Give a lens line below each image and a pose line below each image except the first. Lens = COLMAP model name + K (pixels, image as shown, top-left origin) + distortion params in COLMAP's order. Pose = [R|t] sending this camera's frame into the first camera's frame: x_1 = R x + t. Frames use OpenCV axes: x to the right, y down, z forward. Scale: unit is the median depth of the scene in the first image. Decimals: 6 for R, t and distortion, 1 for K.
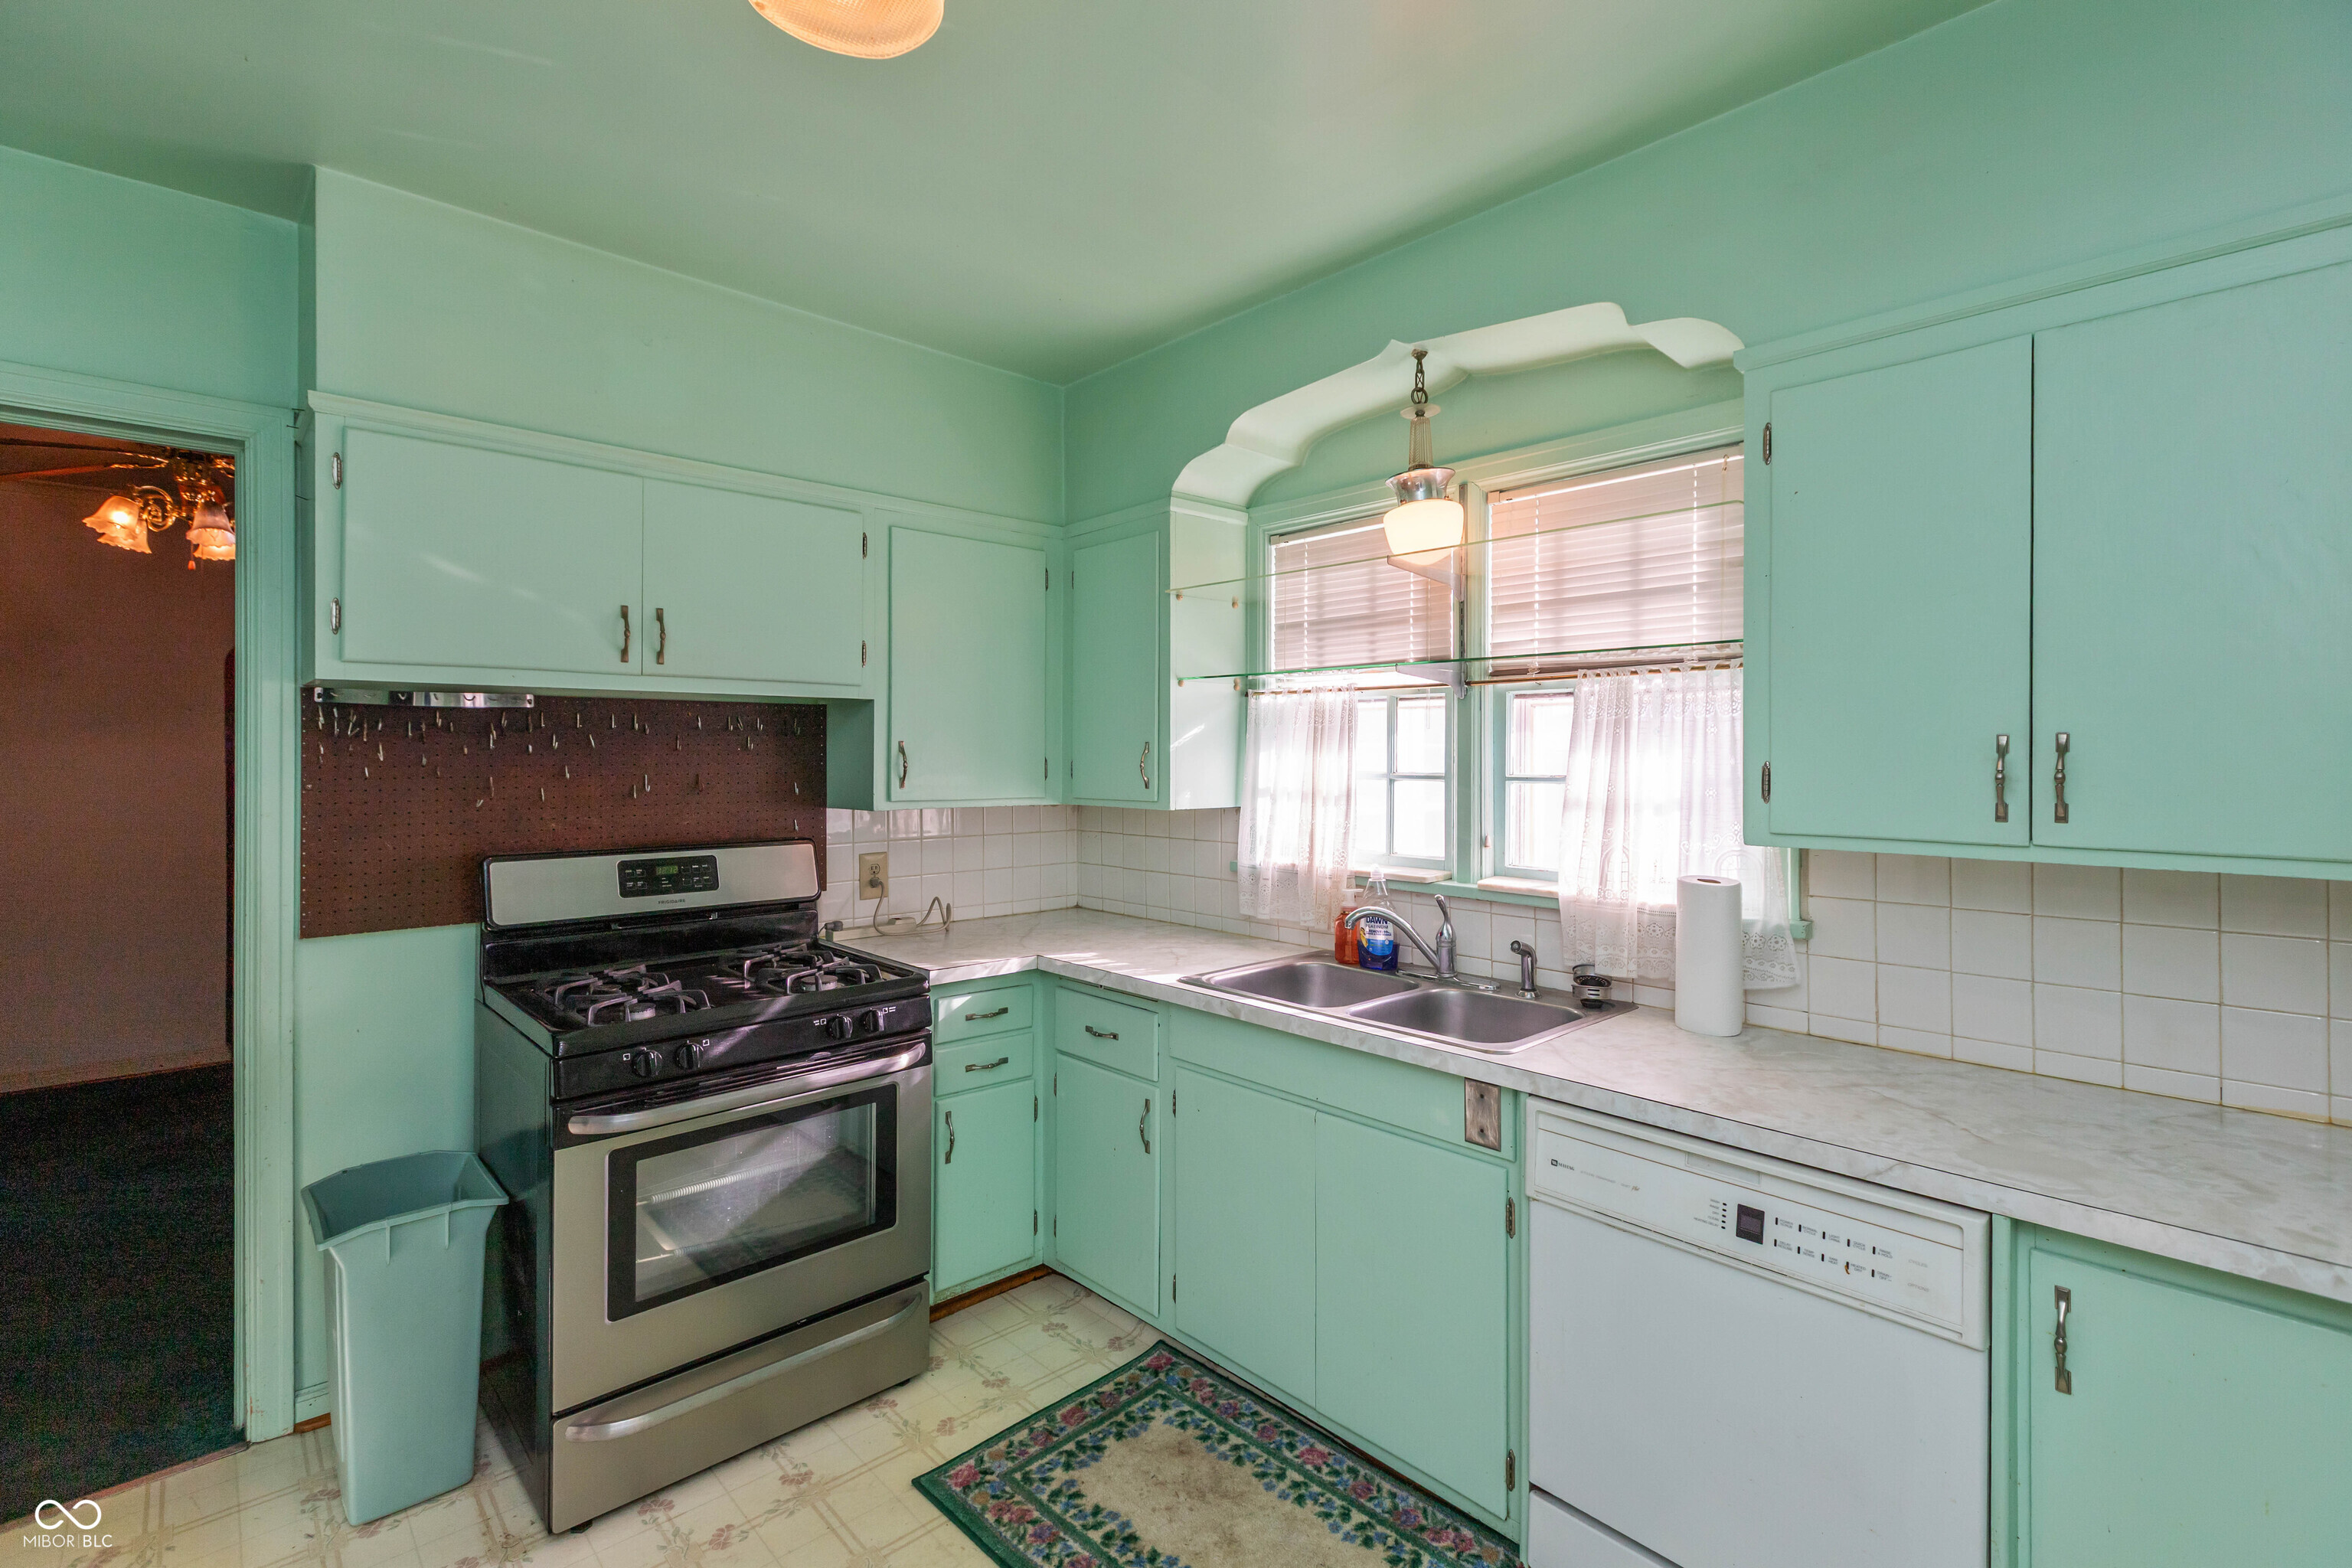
lens RADIAL K [[1071.8, 0, 1209.8], [0, 1071.8, 753.5], [0, 0, 1]] dist [0.010332, 0.000097]
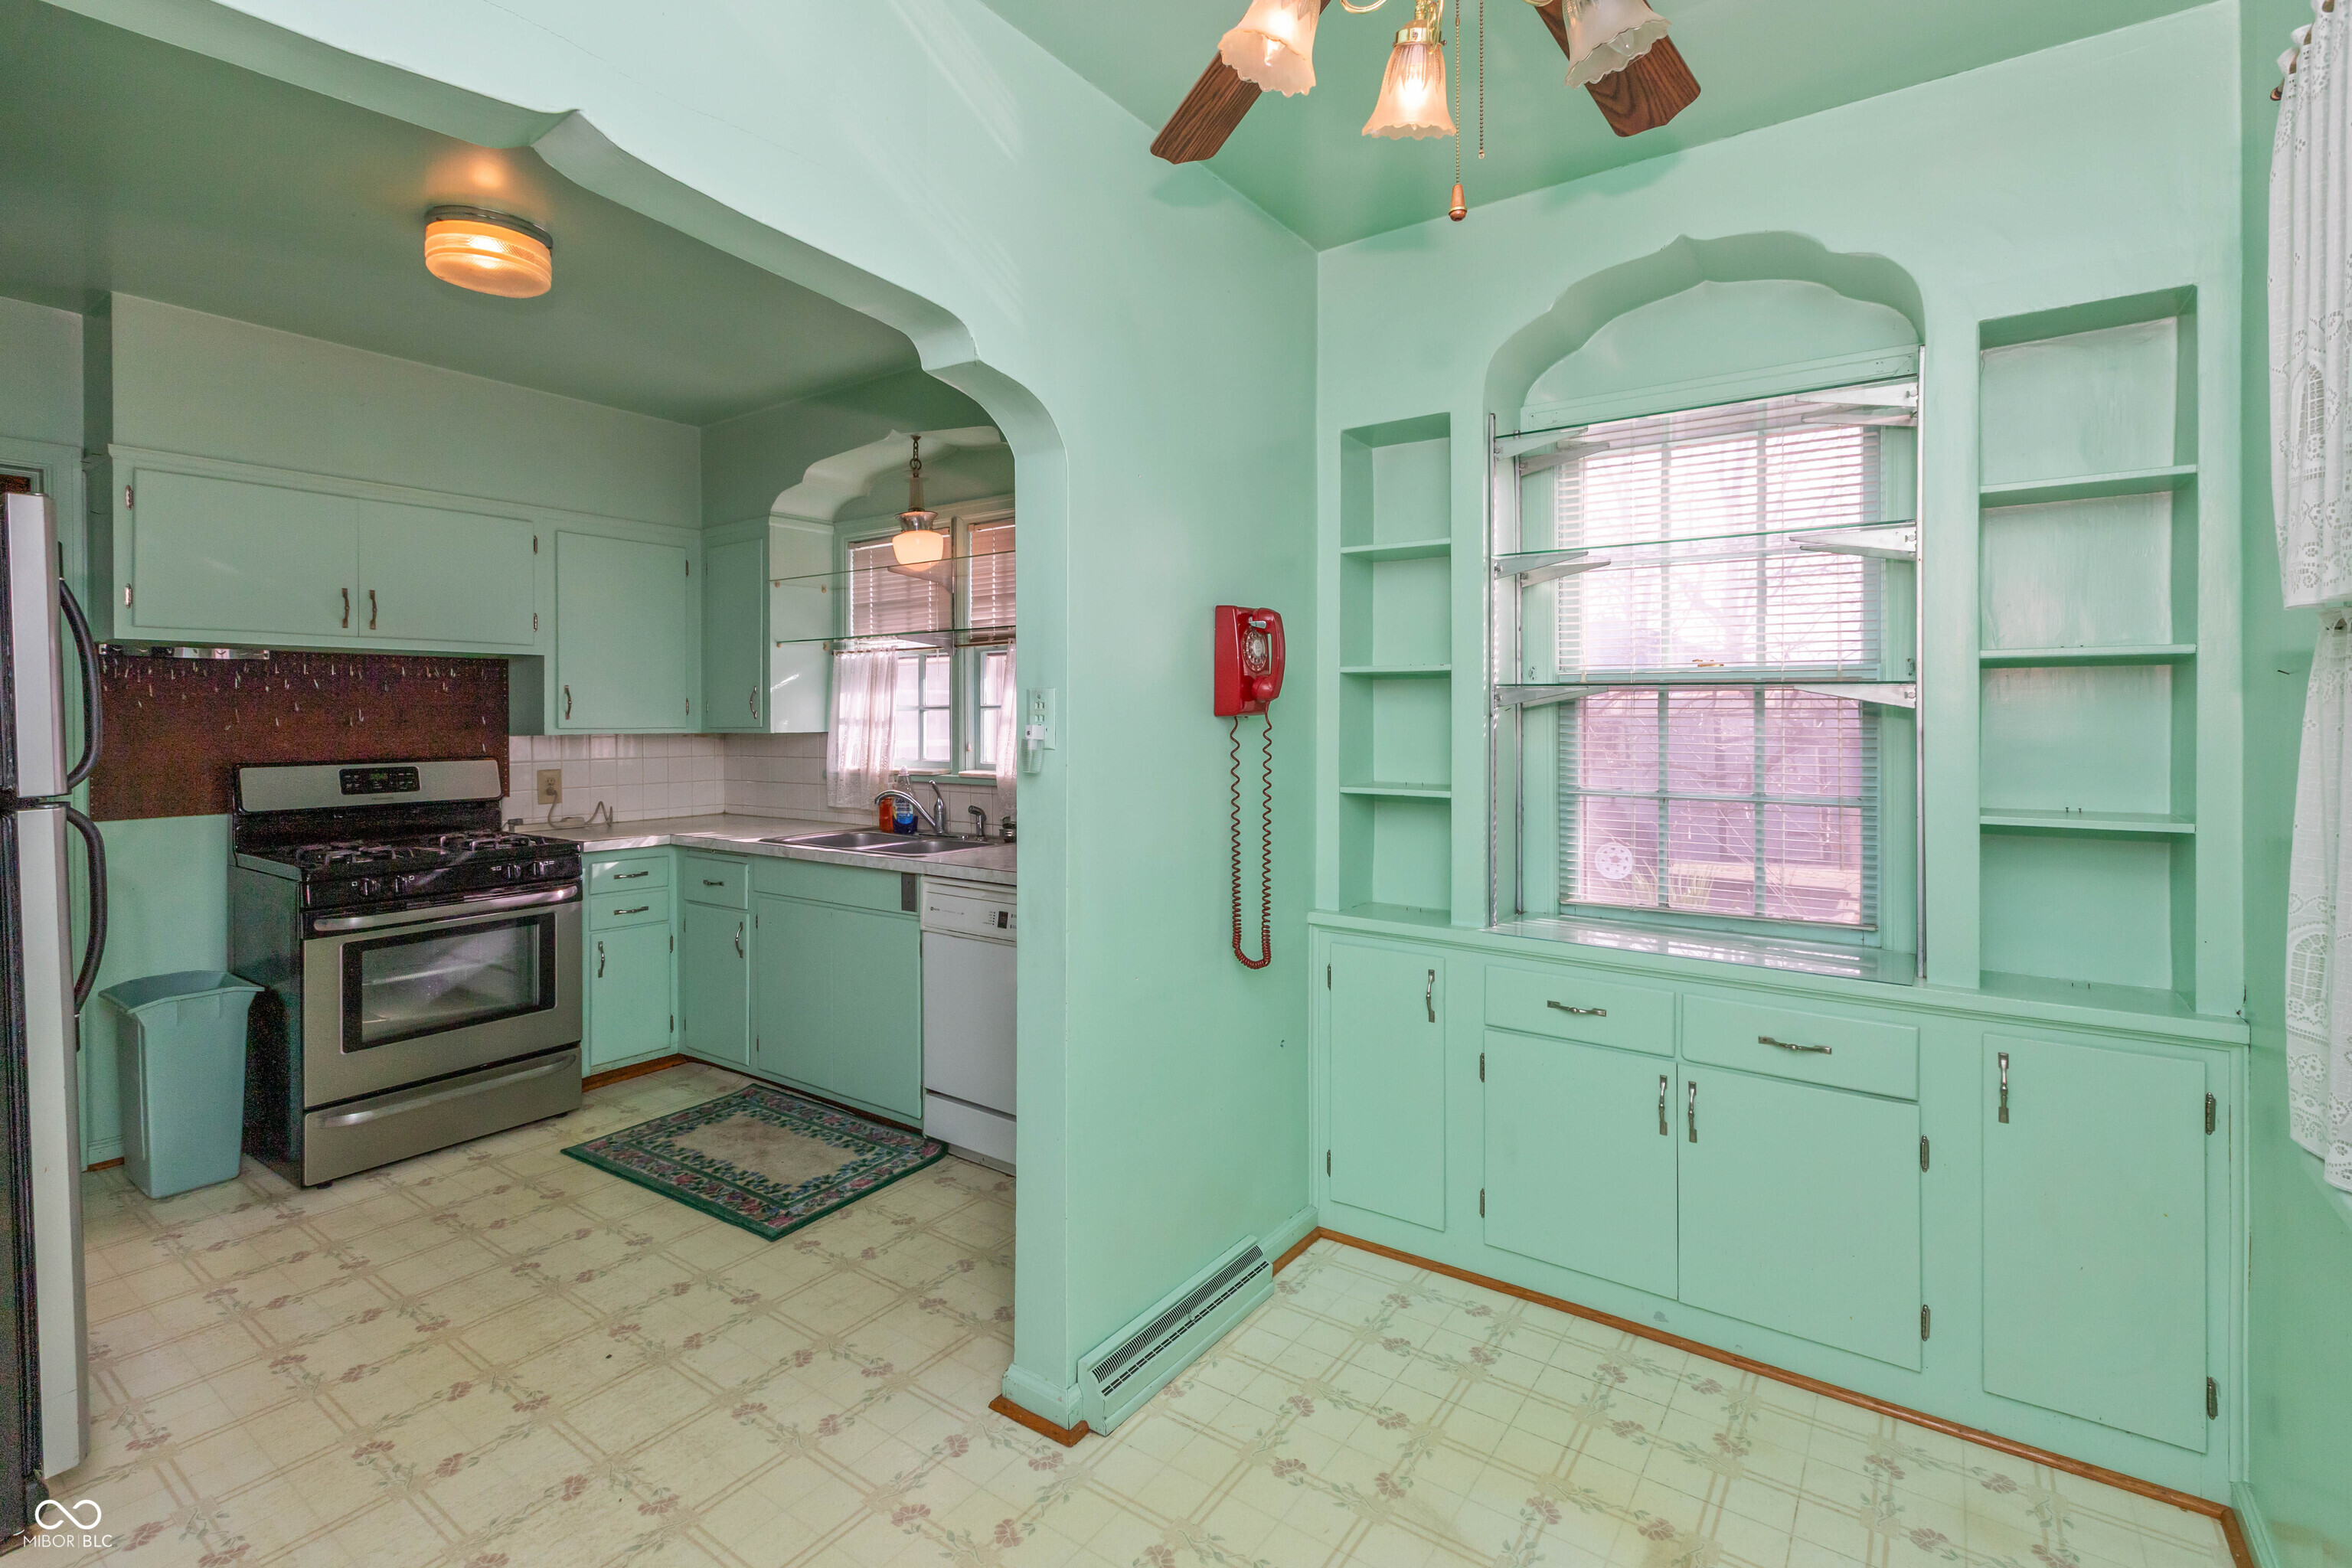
lens RADIAL K [[1071.8, 0, 1181.3], [0, 1071.8, 716.0], [0, 0, 1]] dist [0.010332, 0.000097]
pose [[0.982559, -0.005893, 0.185857, 0.277537], [0.005648, 0.999982, 0.001847, 0.035736], [-0.185865, -0.000765, 0.982575, -0.609002]]
